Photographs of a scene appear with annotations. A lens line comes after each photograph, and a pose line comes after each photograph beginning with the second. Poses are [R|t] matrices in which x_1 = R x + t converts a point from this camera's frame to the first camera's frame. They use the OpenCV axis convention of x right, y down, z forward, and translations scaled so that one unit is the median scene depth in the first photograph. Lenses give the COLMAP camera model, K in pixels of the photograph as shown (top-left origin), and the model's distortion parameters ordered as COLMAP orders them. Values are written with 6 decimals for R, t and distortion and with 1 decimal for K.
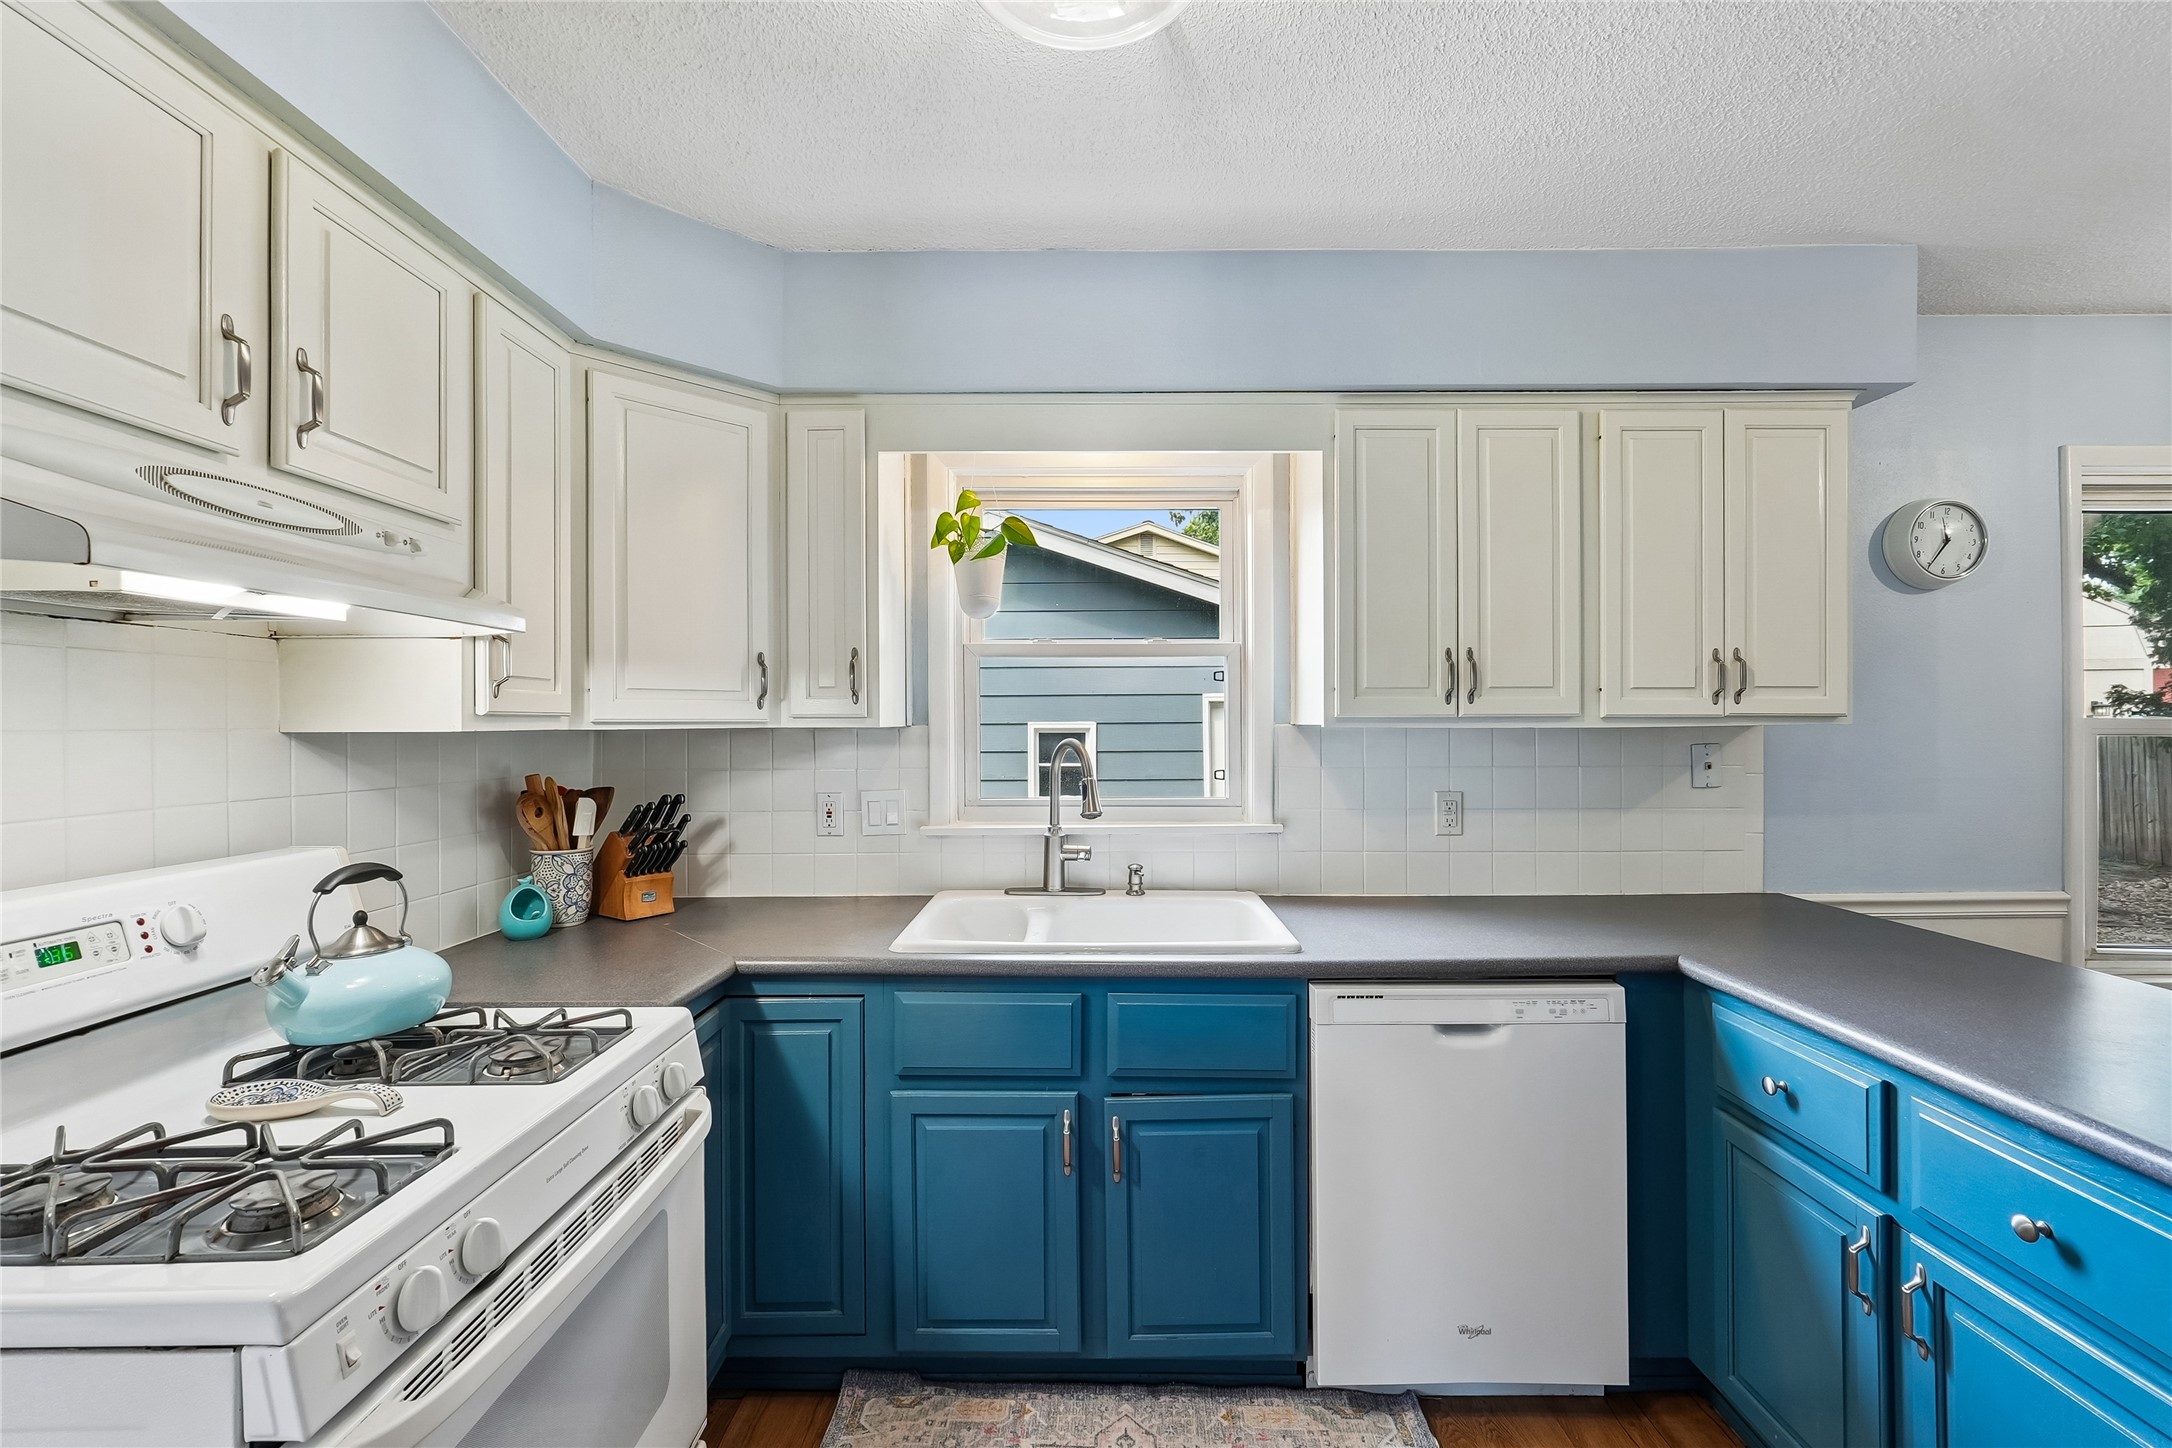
lens RADIAL K [[909.8, 0, 1095.3], [0, 909.8, 723.8], [0, 0, 1]] dist [0.001072, -0.000879]
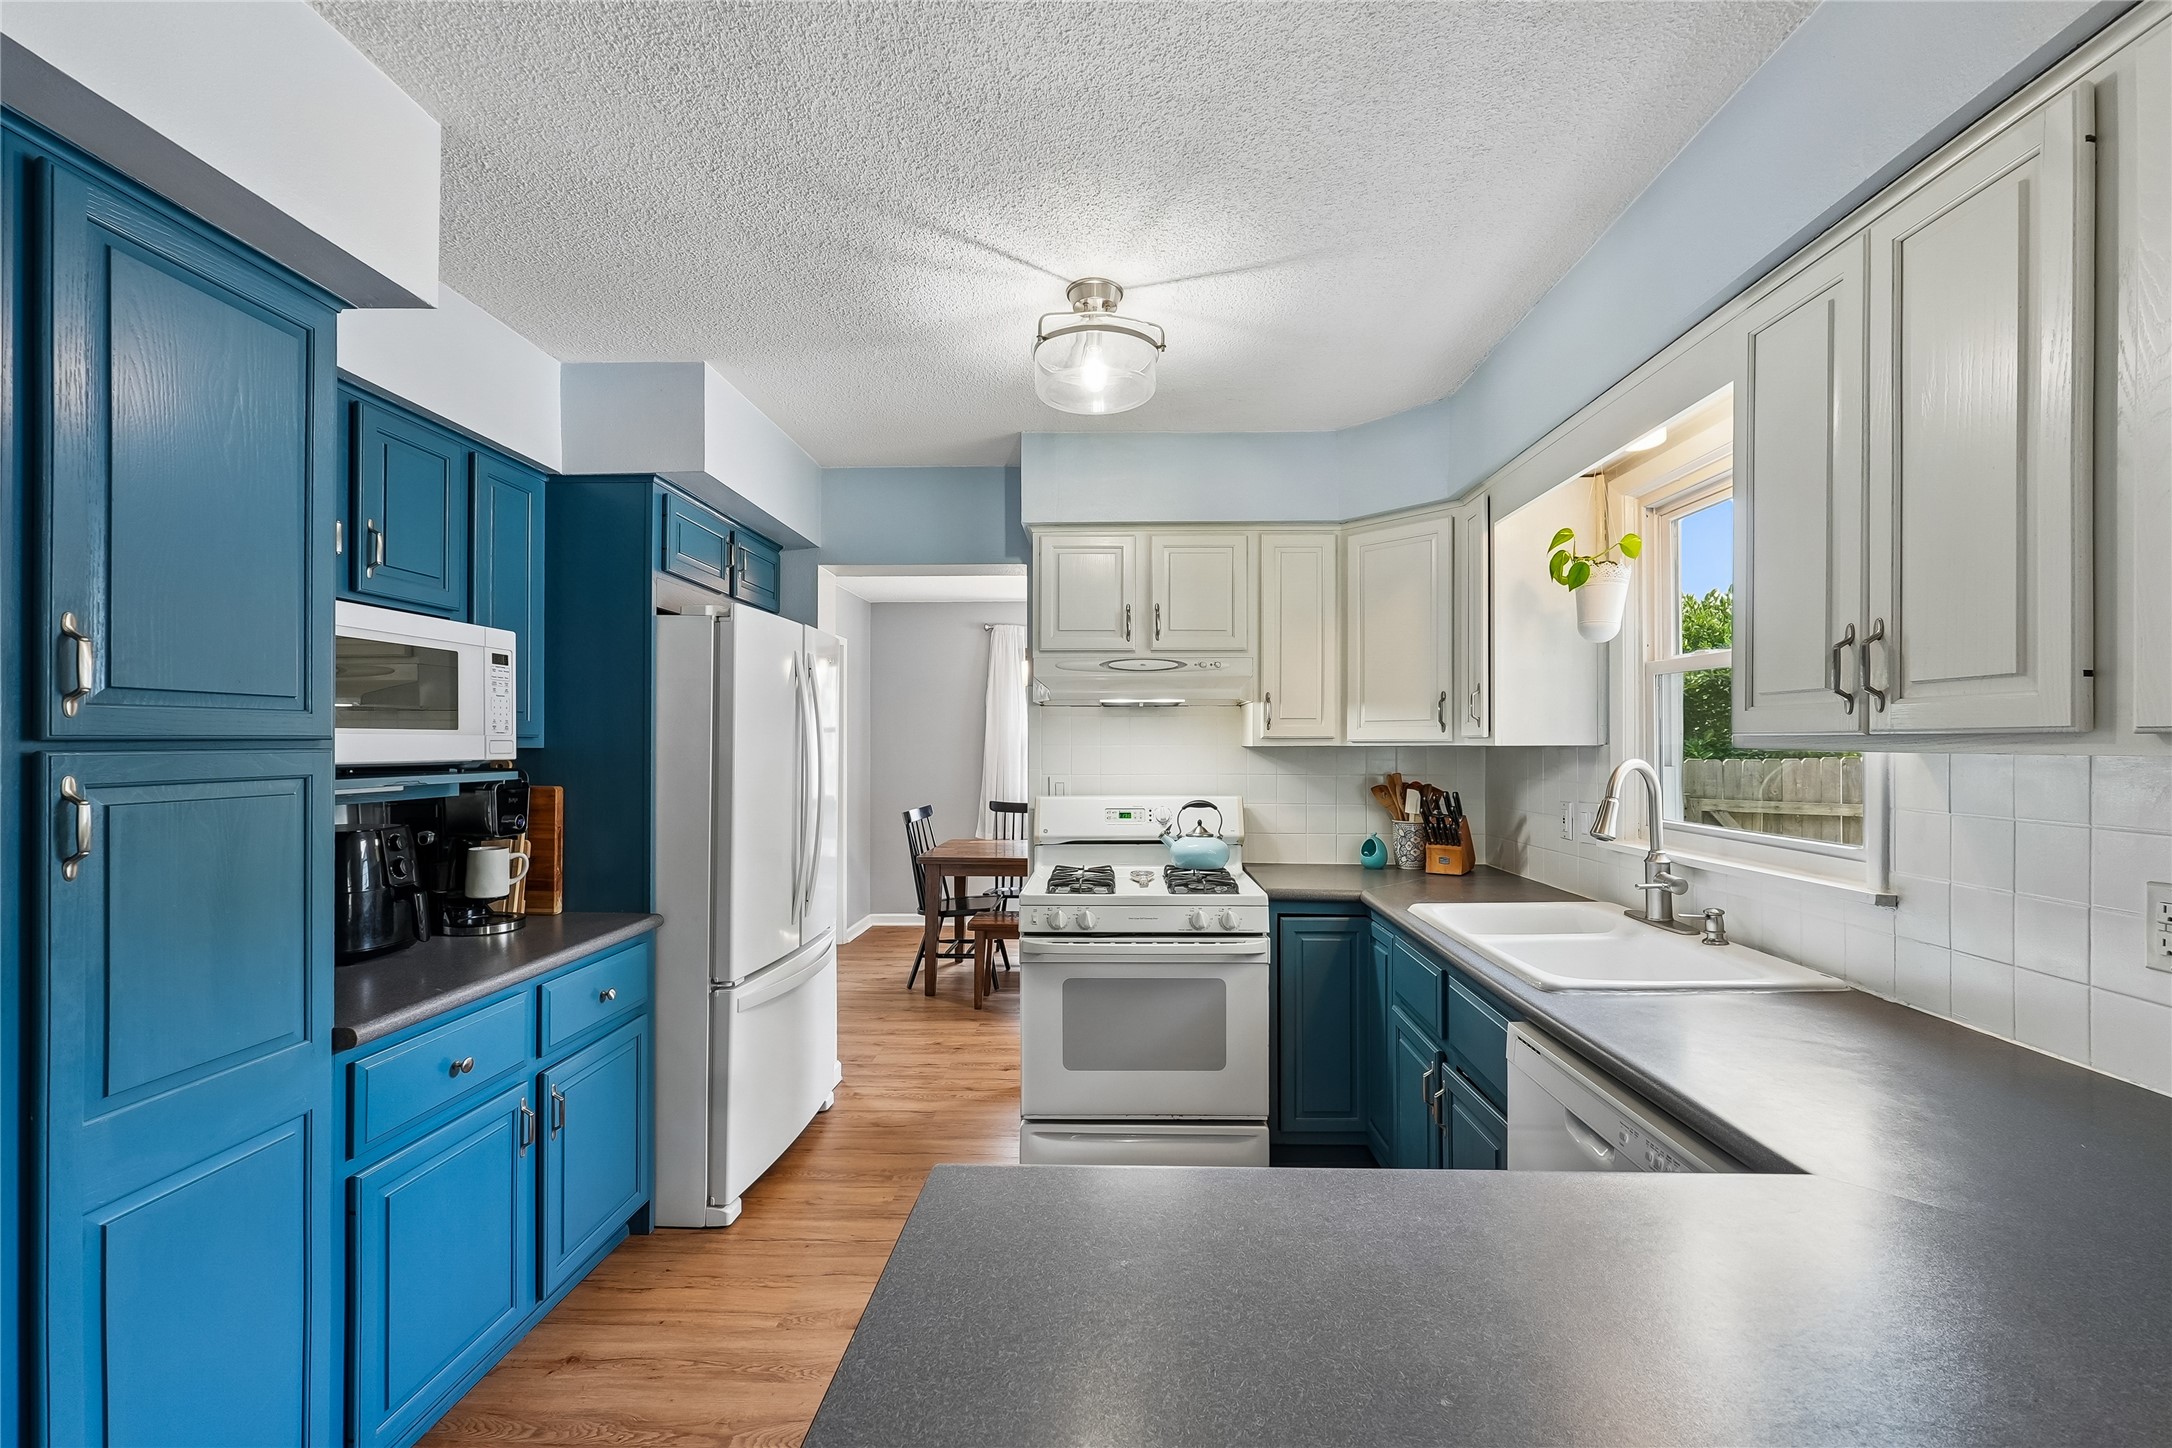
lens RADIAL K [[909.8, 0, 1097.3], [0, 909.8, 744.2], [0, 0, 1]] dist [0.001072, -0.000879]
pose [[-0.025572, 0.003924, -0.999665, 1.020322], [-0.000434, 0.999992, 0.003936, -0.002837], [0.999673, 0.000534, -0.025570, 0.497550]]
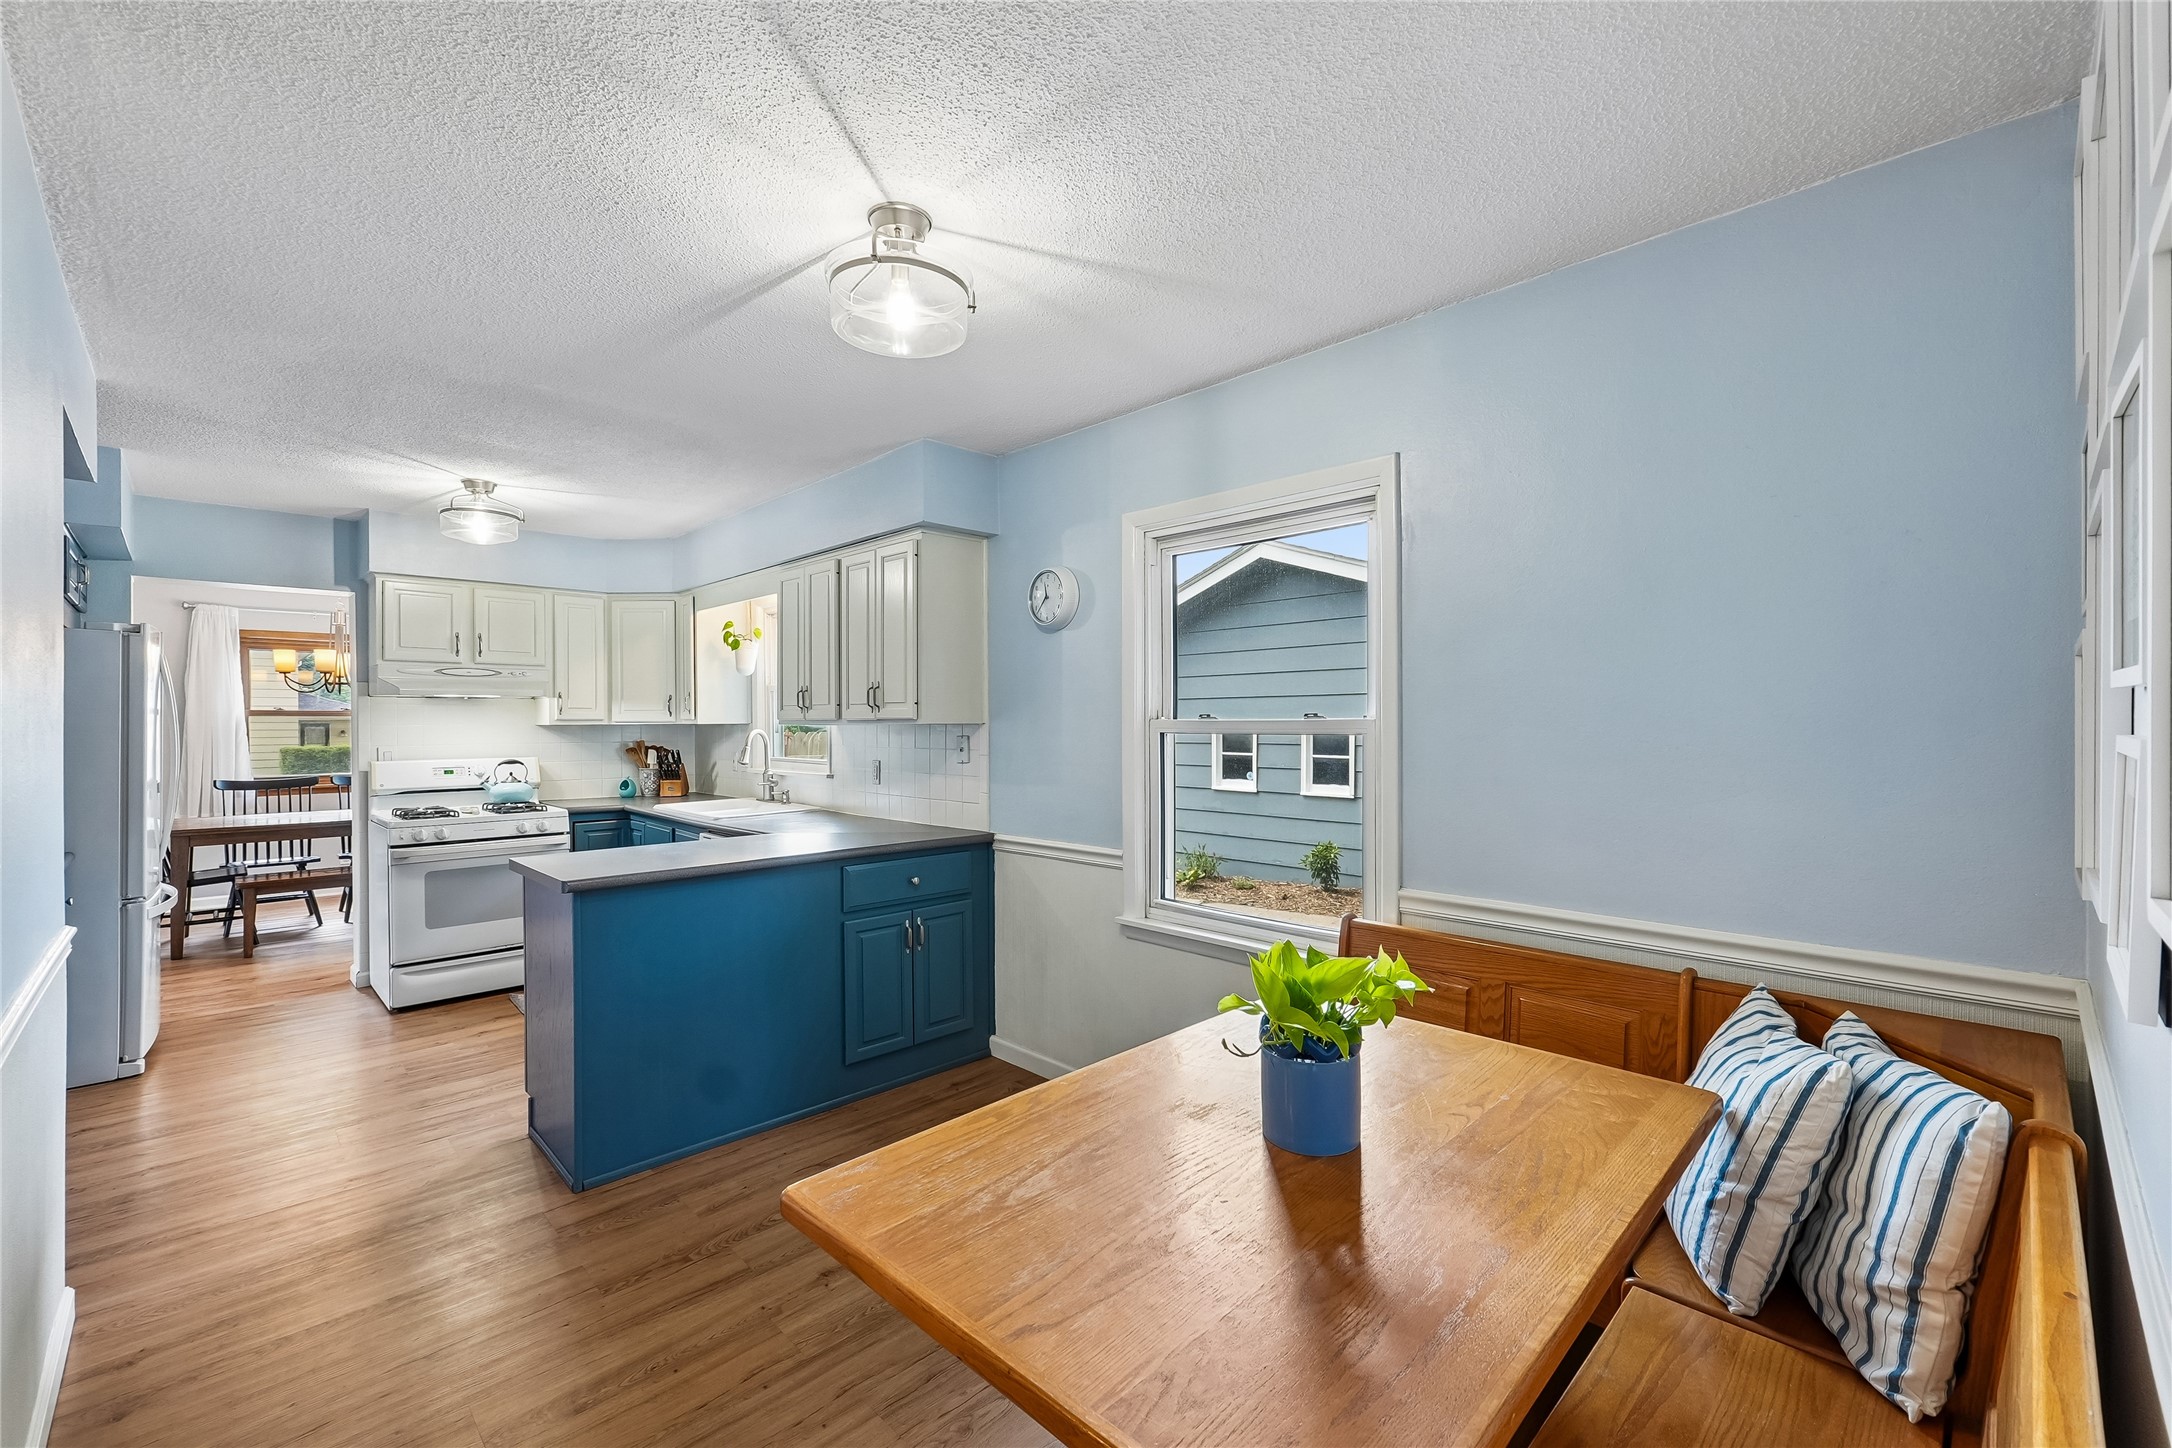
lens RADIAL K [[909.8, 0, 1091.4], [0, 909.8, 726.6], [0, 0, 1]] dist [0.001072, -0.000879]
pose [[0.700750, 0.005453, -0.713386, 2.270644], [0.000725, 0.999965, 0.008355, -0.008690], [0.713406, -0.006372, 0.700722, 0.042065]]
